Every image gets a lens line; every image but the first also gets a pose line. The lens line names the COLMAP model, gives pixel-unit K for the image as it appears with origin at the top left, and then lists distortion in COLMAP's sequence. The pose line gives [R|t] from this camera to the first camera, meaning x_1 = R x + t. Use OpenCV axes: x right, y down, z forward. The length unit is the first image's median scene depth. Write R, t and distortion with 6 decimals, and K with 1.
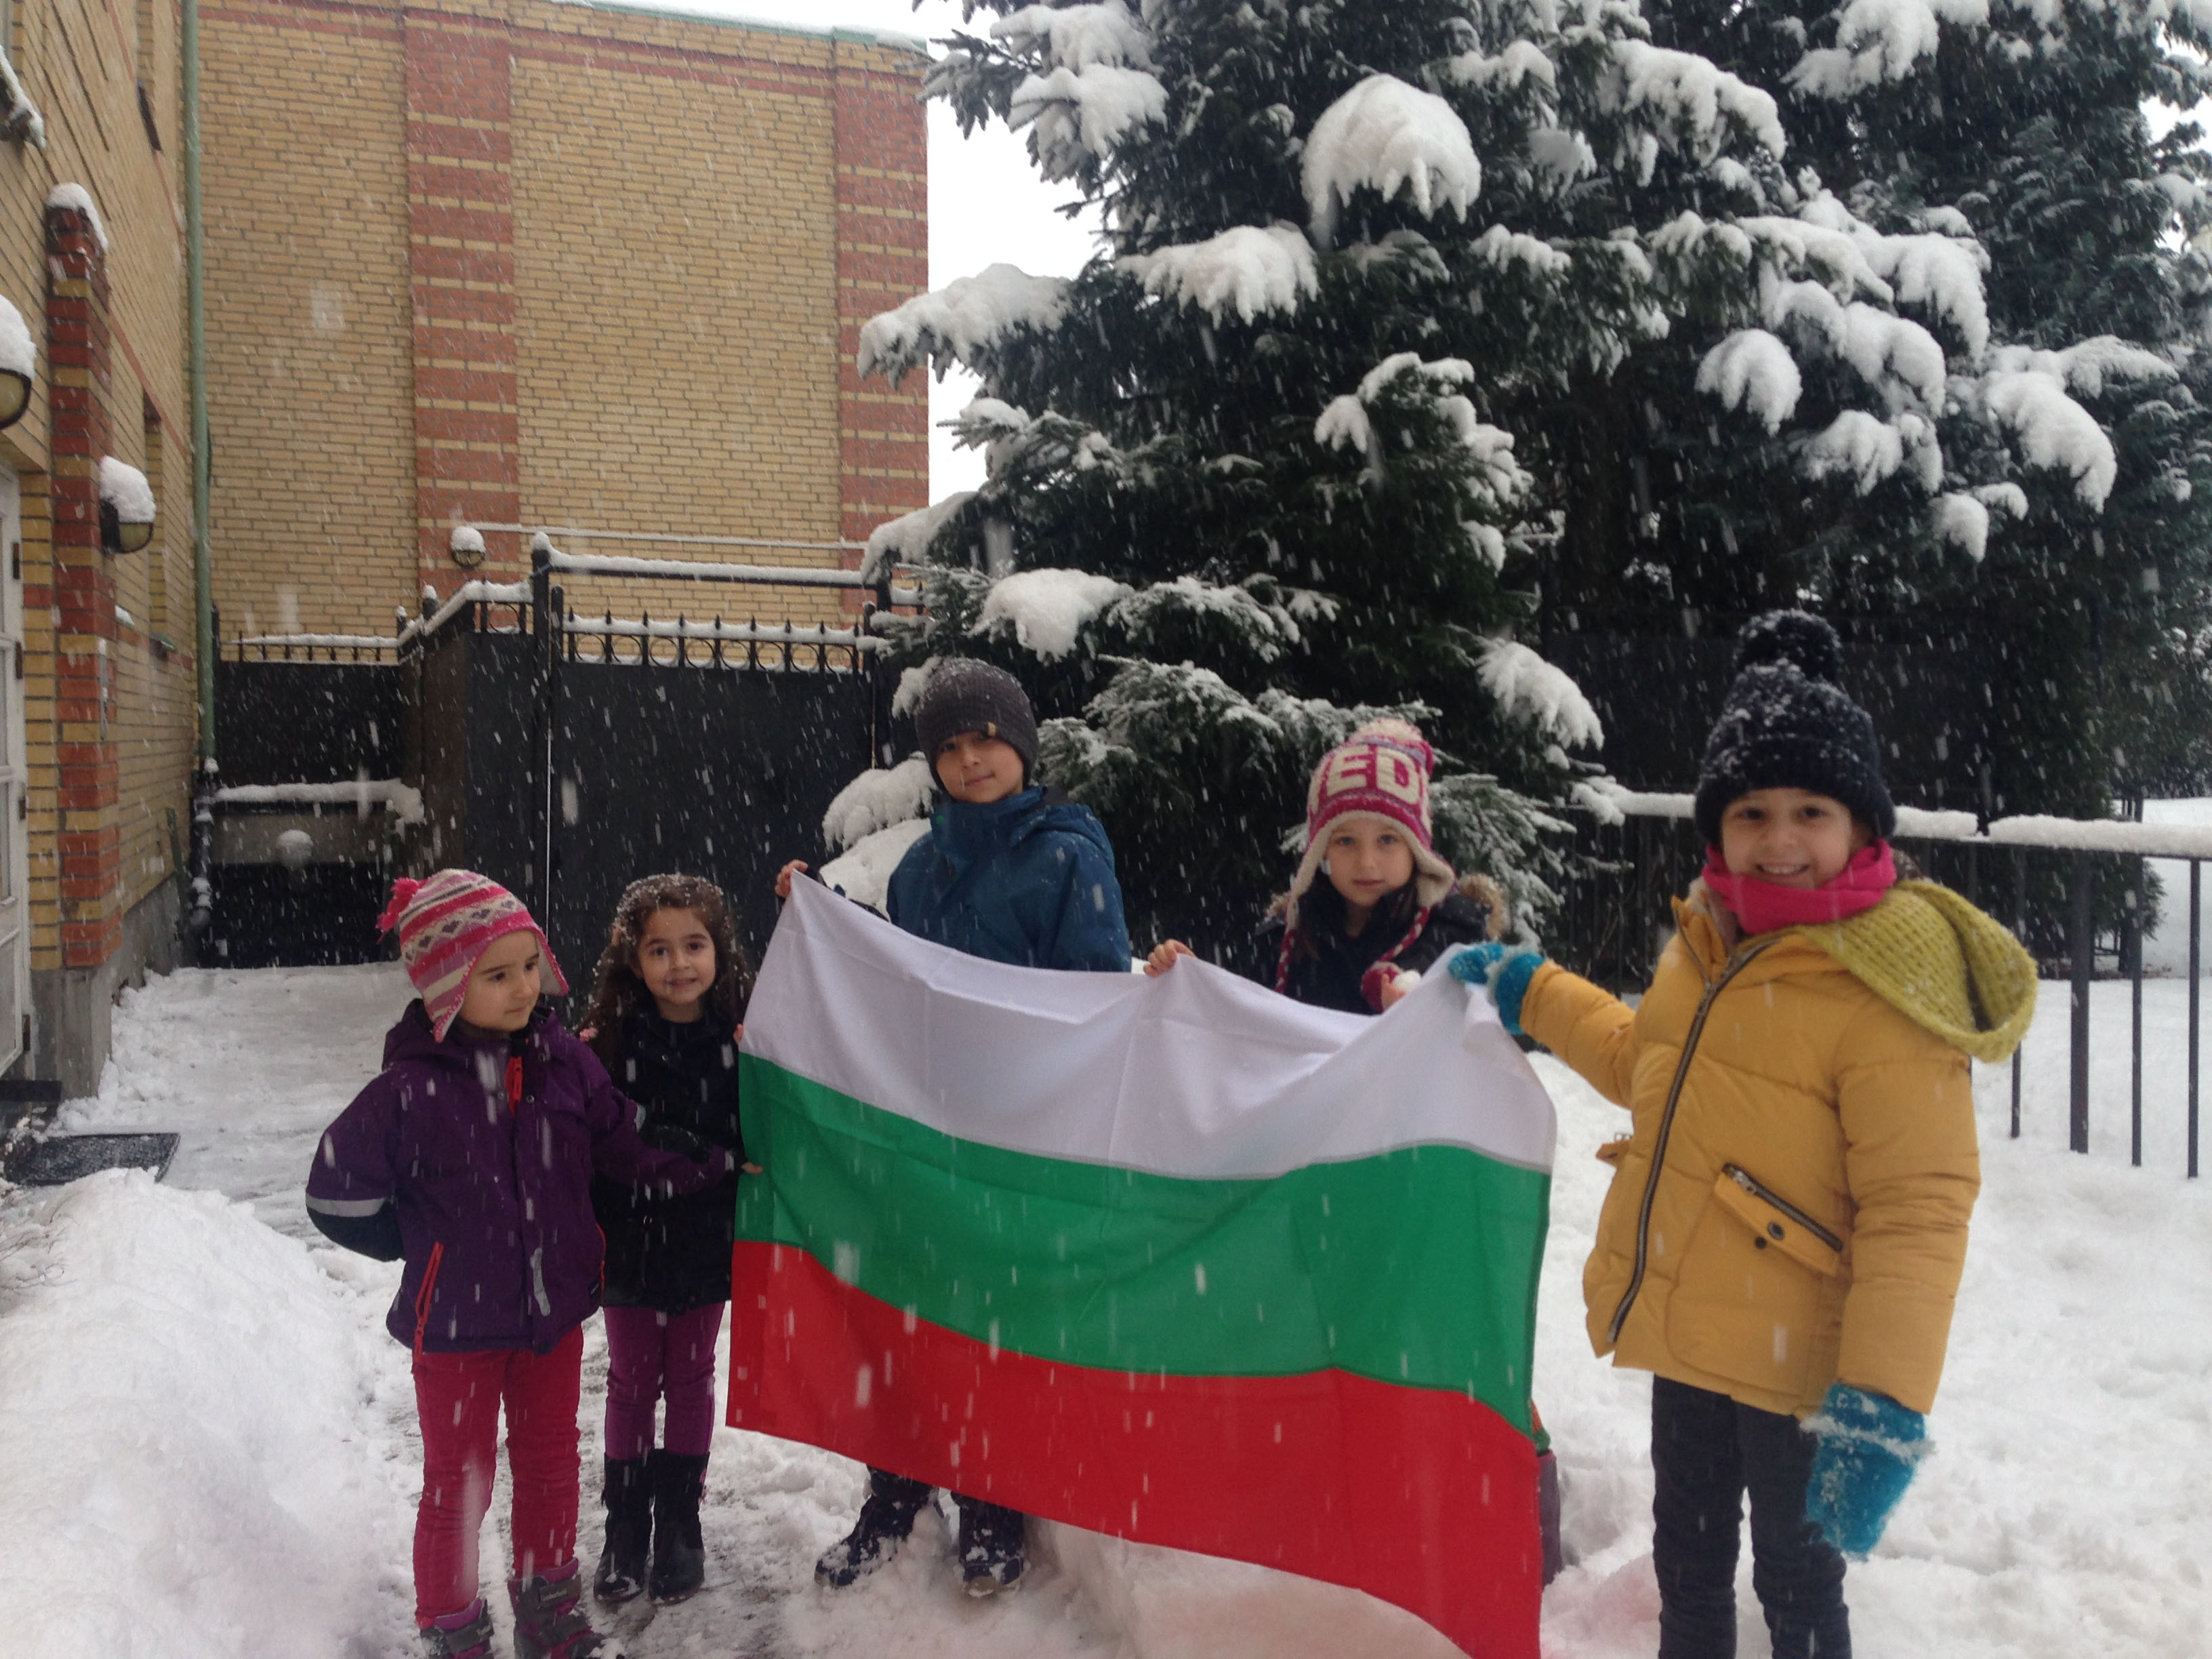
lens RADIAL K [[2119.0, 0, 1106.0], [0, 2119.0, 829.5], [0, 0, 1]] dist [0.197744, -0.429068]
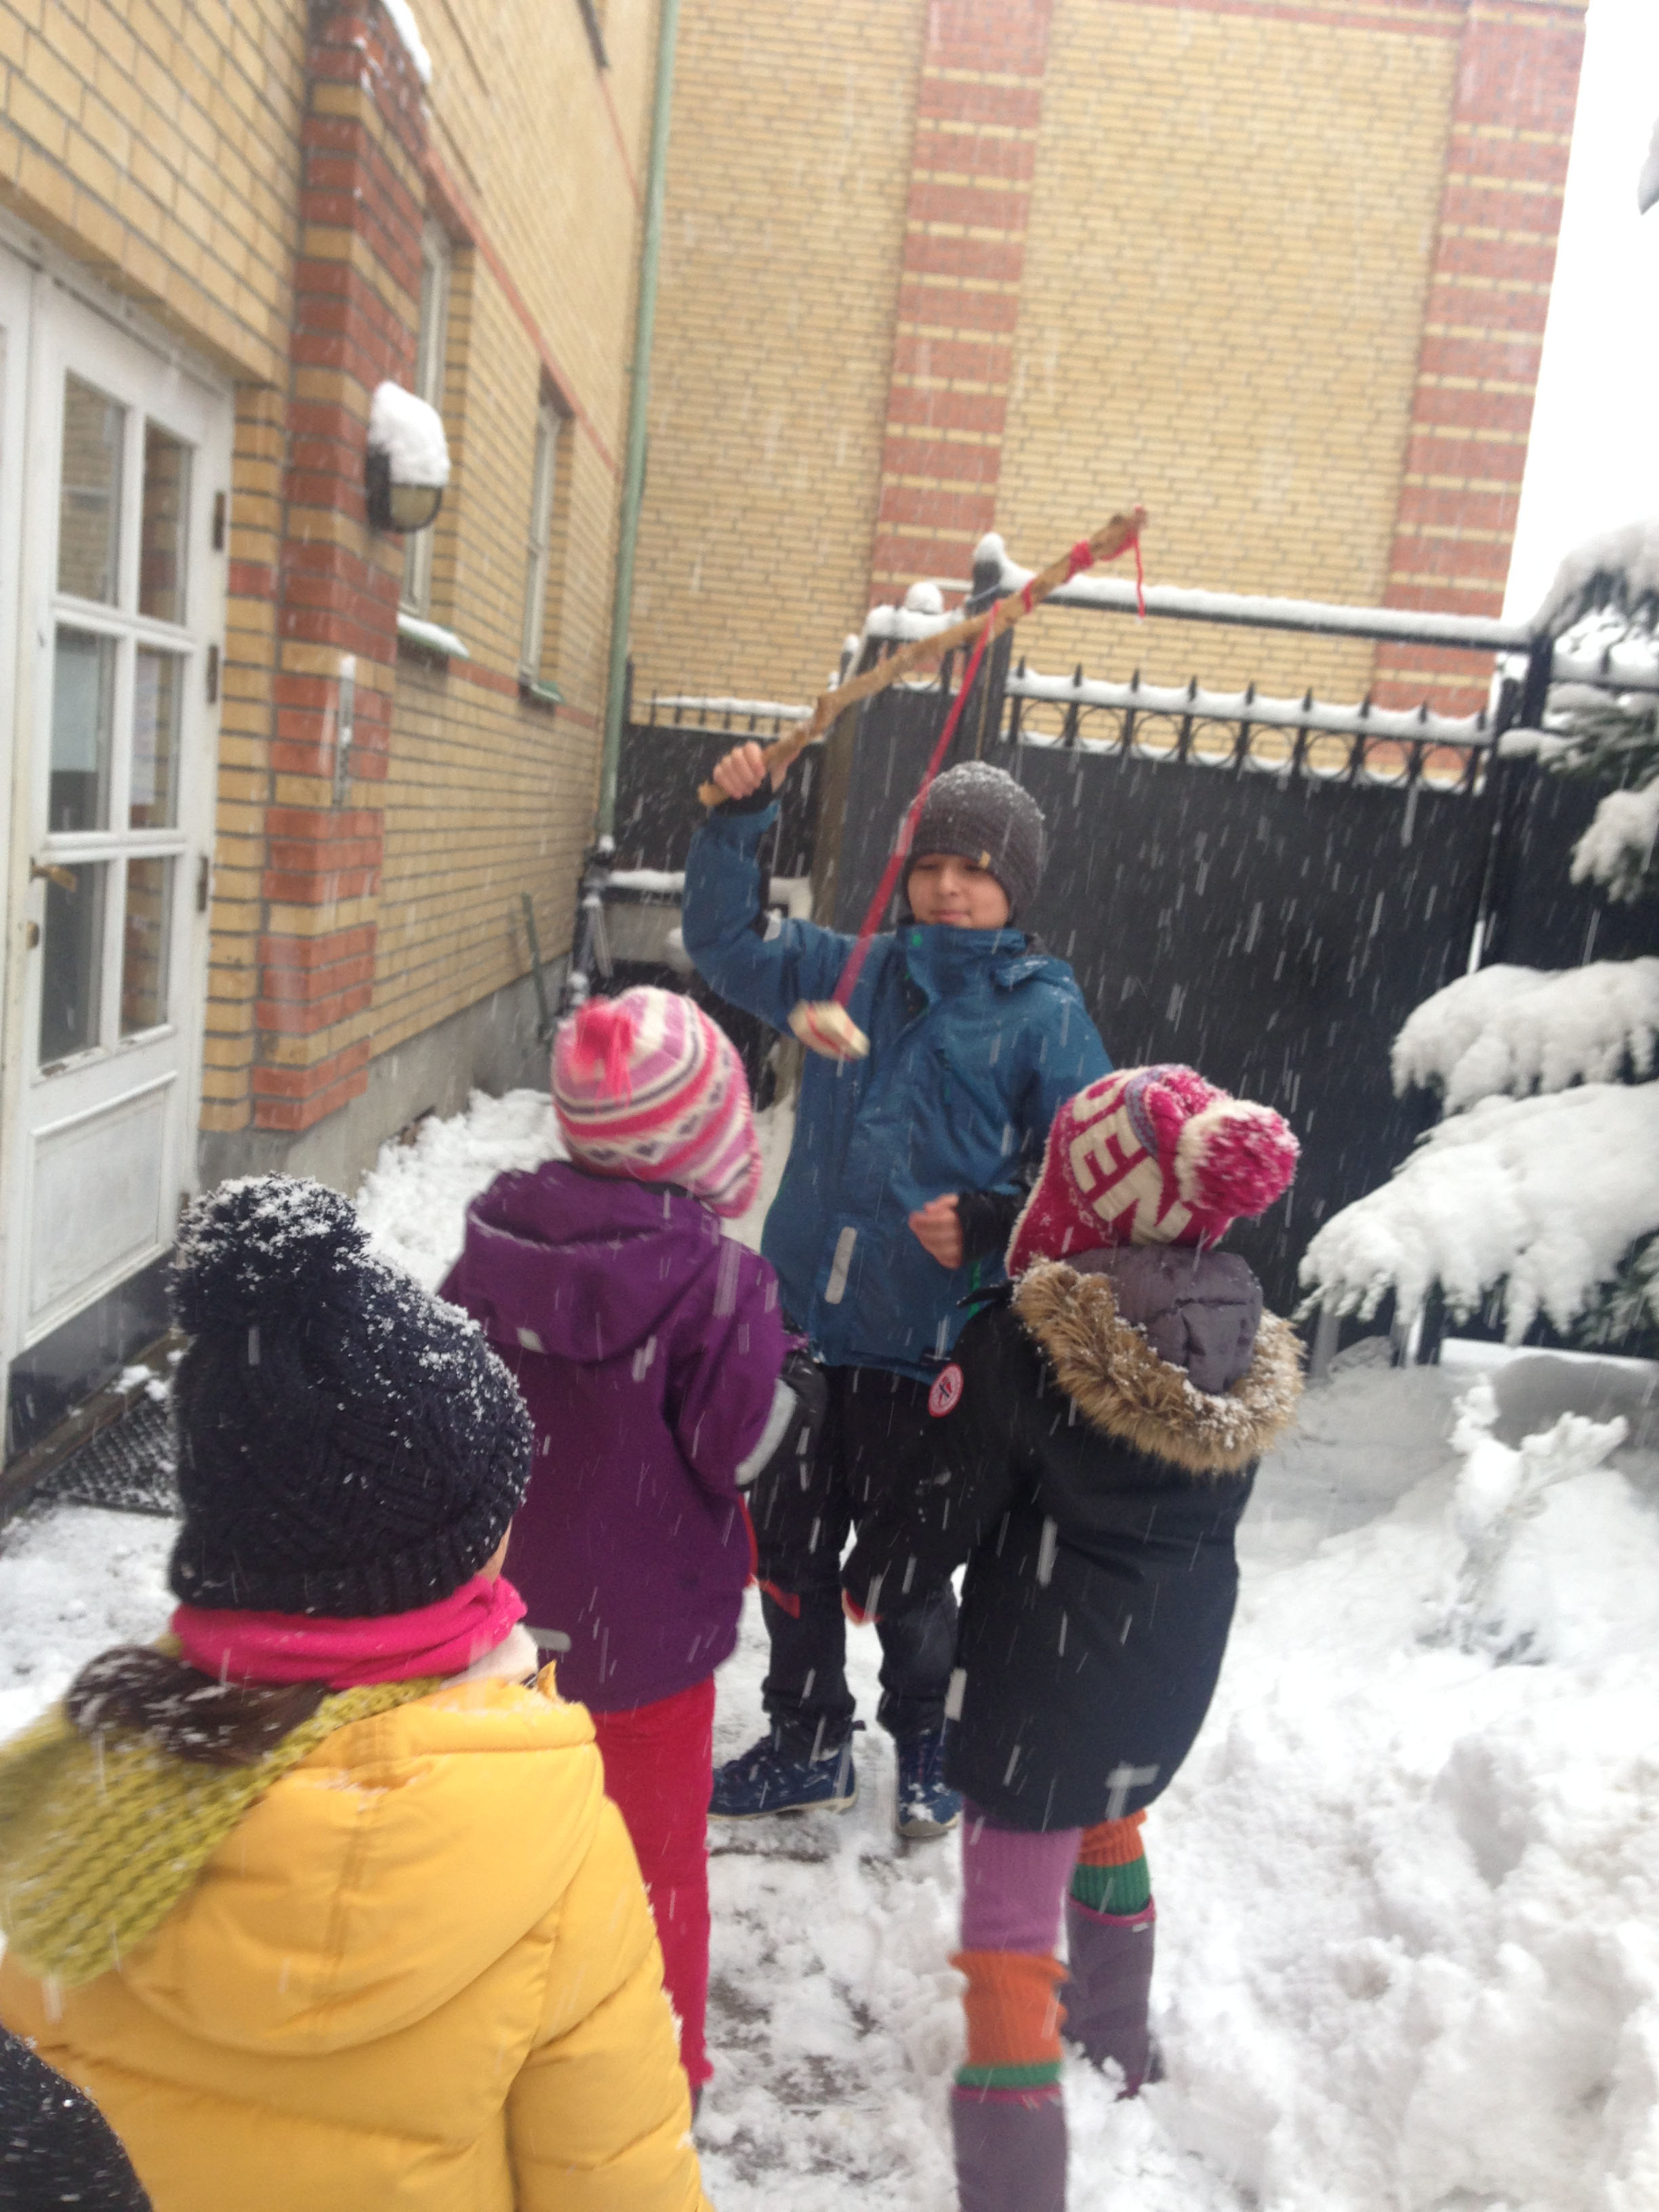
lens RADIAL K [[1948.4, 0, 746.1], [0, 1948.4, 1031.1], [0, 0, 1]] dist [0.167288, -0.260160]
pose [[0.922166, 0.128791, -0.364723, -0.097450], [-0.109210, 0.991267, 0.073911, -0.027324], [0.371057, -0.028326, 0.928178, 0.422190]]
